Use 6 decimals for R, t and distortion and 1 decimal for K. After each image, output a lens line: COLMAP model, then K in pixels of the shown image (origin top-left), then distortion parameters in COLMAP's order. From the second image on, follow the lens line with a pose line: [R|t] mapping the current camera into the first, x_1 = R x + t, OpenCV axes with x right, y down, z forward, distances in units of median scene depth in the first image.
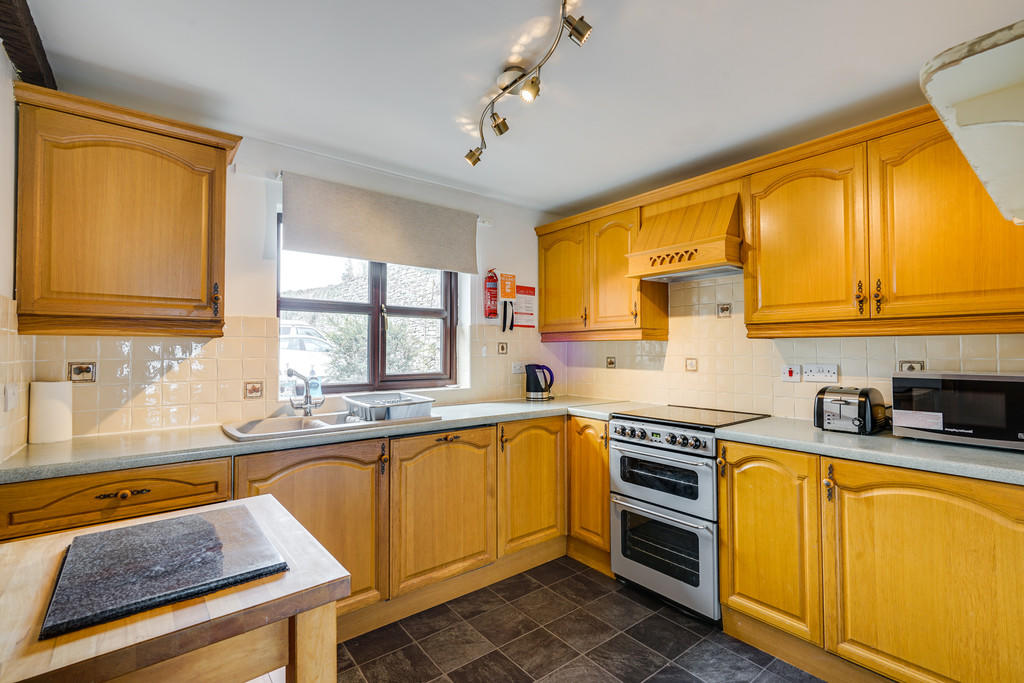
lens RADIAL K [[459.8, 0, 515.7], [0, 459.8, 341.1], [0, 0, 1]] dist [-0.004000, 0.000045]
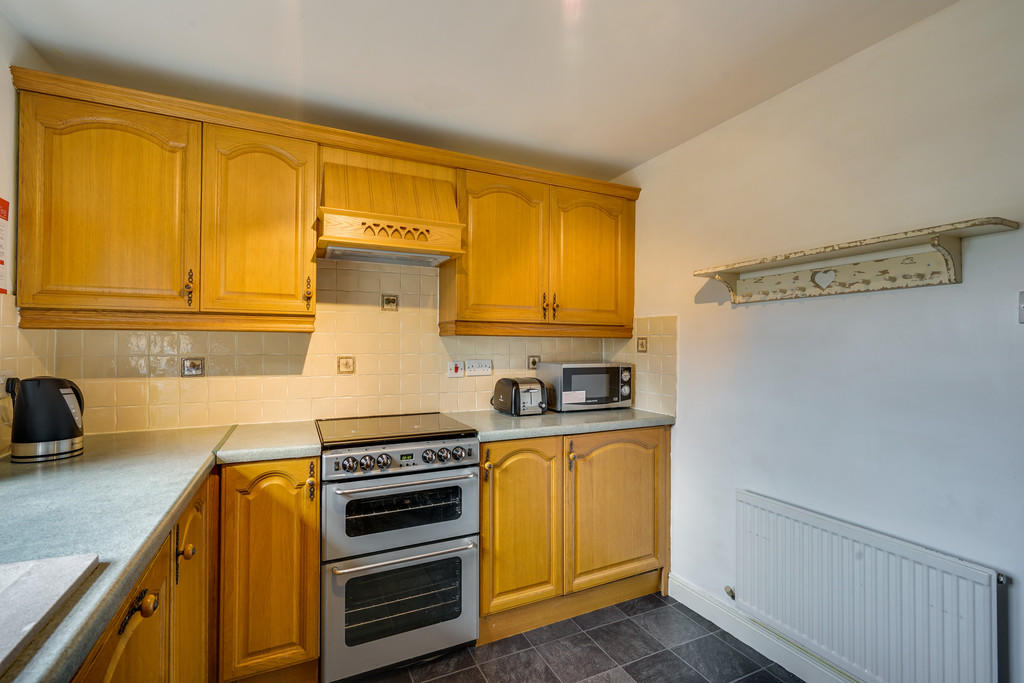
lens RADIAL K [[459.8, 0, 515.7], [0, 459.8, 341.1], [0, 0, 1]] dist [-0.004000, 0.000045]
pose [[0.221618, 0.015106, 0.975017, -0.409037], [-0.022216, 0.999699, -0.010439, 0.013547], [-0.974881, -0.019348, 0.221887, 0.649709]]
